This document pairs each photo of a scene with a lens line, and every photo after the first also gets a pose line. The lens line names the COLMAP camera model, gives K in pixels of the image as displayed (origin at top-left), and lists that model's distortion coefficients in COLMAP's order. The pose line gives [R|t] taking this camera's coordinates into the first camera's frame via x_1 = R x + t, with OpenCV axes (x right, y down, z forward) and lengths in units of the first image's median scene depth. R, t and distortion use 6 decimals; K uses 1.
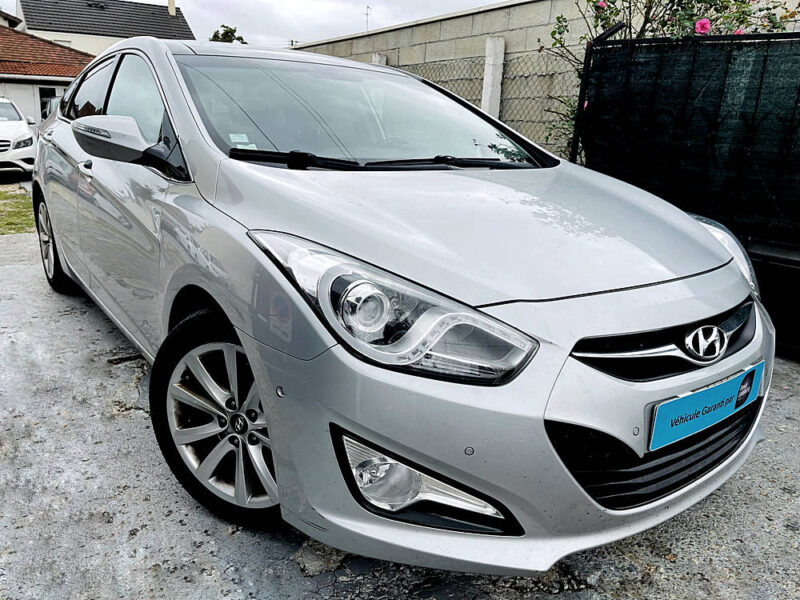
lens RADIAL K [[612.9, 0, 400.0], [0, 612.9, 300.0], [0, 0, 1]] dist [0.081885, -0.118836]
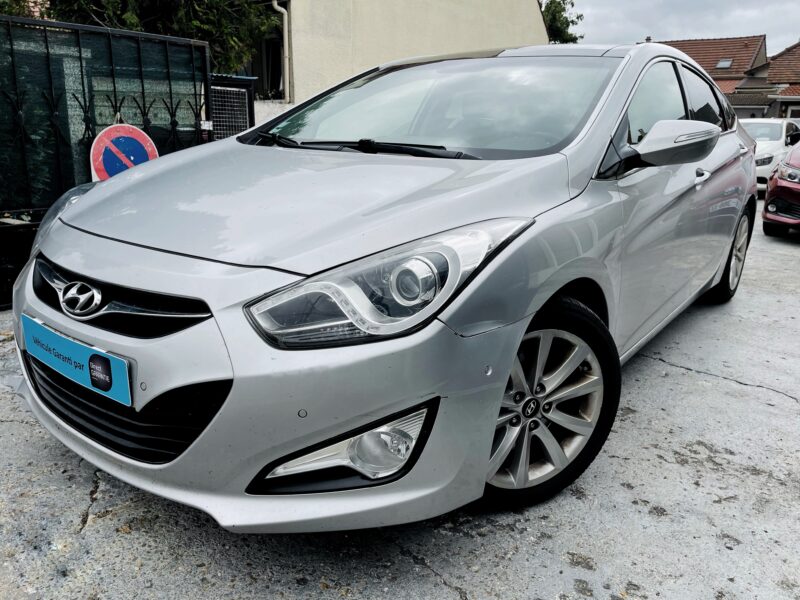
lens RADIAL K [[612.9, 0, 400.0], [0, 612.9, 300.0], [0, 0, 1]] dist [0.081885, -0.118836]
pose [[0.269612, 0.231609, -0.934701, 1.279978], [-0.272868, 0.949237, 0.156503, -0.186638], [0.923500, 0.212855, 0.319125, 0.932879]]
